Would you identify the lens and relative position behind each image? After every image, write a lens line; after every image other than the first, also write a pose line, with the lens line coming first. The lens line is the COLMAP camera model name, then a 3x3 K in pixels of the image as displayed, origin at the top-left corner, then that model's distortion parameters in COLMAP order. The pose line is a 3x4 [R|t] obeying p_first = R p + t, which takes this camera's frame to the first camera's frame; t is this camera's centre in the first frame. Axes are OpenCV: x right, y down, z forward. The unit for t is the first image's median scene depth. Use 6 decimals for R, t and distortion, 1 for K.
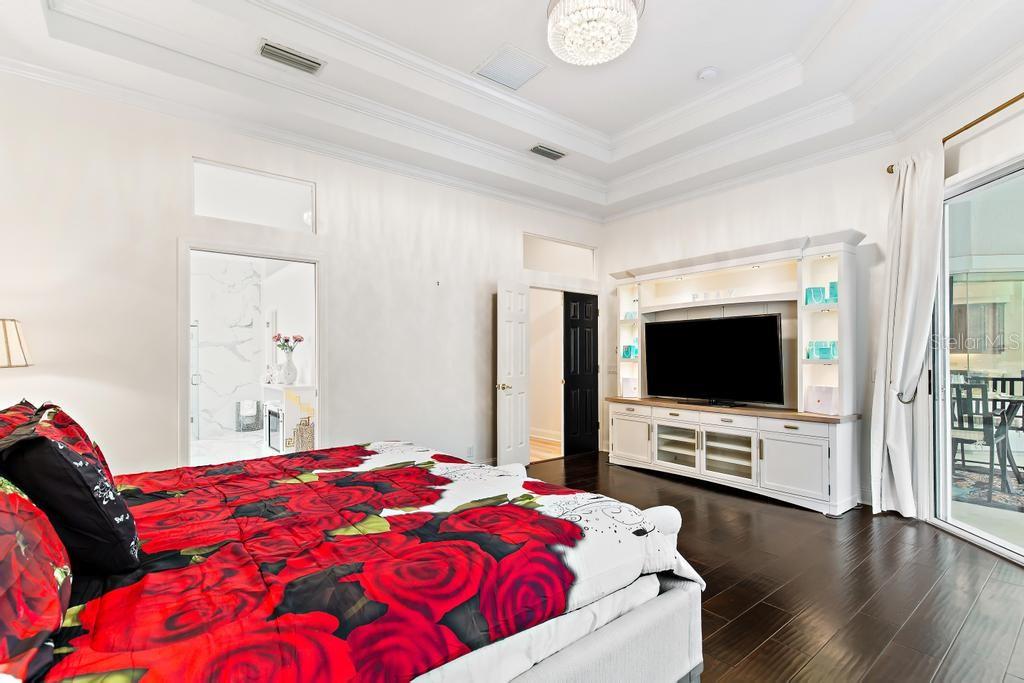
lens RADIAL K [[471.4, 0, 513.2], [0, 471.4, 350.4], [0, 0, 1]] dist [0.003776, 0.000763]
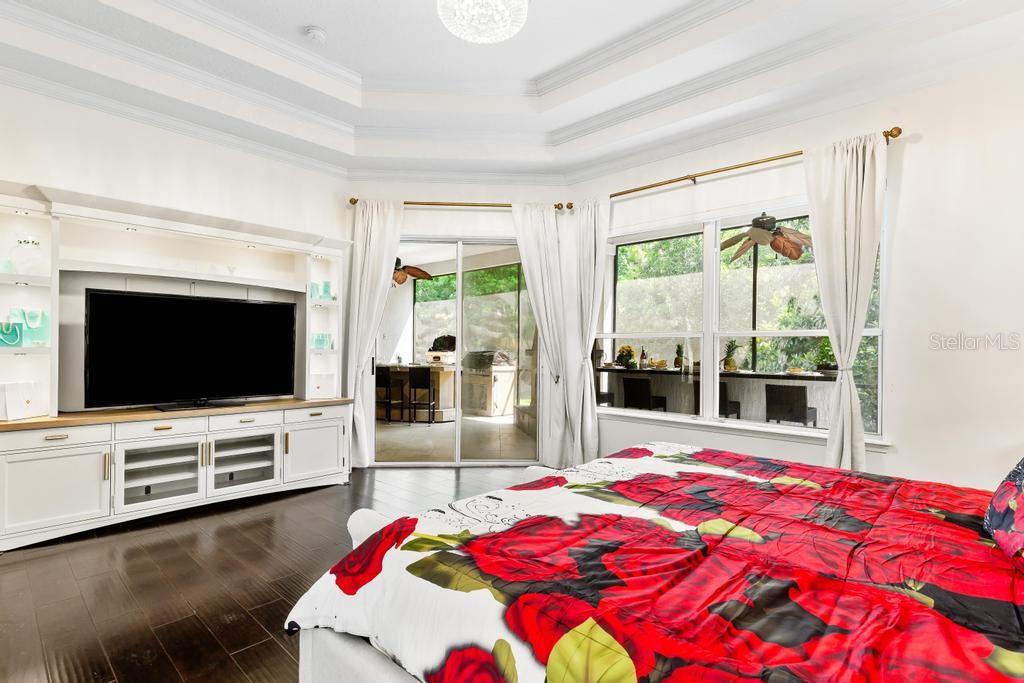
lens RADIAL K [[503.2, 0, 514.0], [0, 503.2, 344.8], [0, 0, 1]] dist [0.006244, 0.001838]
pose [[-0.146122, 0.007804, 0.989236, -0.509341], [-0.019826, 0.999745, -0.010815, 0.010825], [-0.989068, -0.021193, -0.145930, 0.643040]]
